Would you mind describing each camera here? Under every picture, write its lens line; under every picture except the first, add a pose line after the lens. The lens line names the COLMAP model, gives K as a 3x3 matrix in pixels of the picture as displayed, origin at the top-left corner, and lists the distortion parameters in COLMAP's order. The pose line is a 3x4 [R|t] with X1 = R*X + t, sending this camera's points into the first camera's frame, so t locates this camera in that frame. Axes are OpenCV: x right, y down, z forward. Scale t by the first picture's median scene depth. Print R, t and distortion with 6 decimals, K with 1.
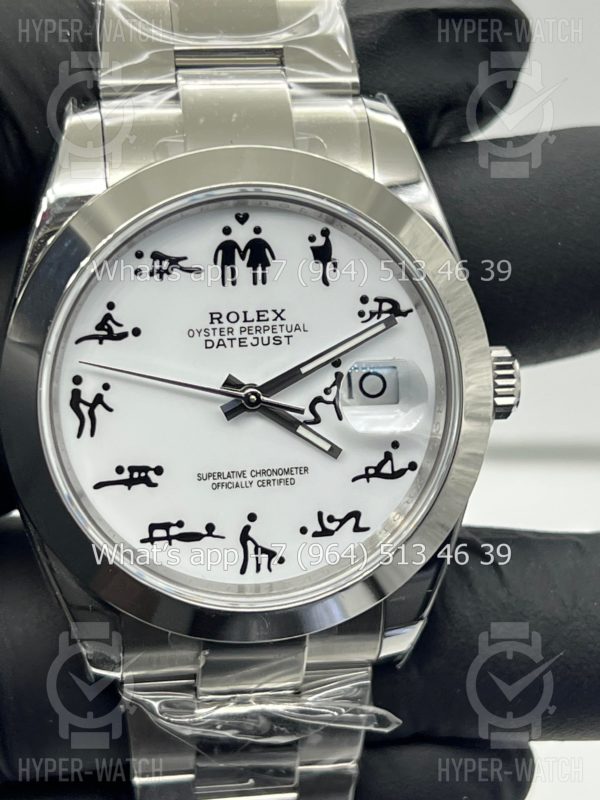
lens RADIAL K [[2016.7, 0, 300.1], [0, 2016.7, 399.5], [0, 0, 1]] dist [0.294673, 0.000000]
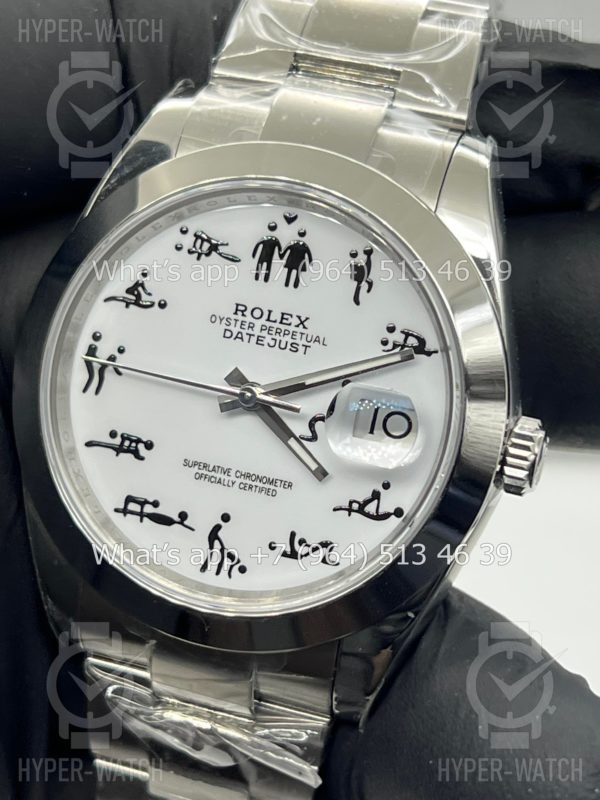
lens RADIAL K [[2016.7, 0, 298.6], [0, 2016.7, 393.7], [0, 0, 1]] dist [0.294673, 0.000000]
pose [[0.895247, 0.232575, -0.380055, 0.364347], [-0.274063, 0.959953, -0.058130, 0.048023], [0.351316, 0.156199, 0.923135, 0.104719]]
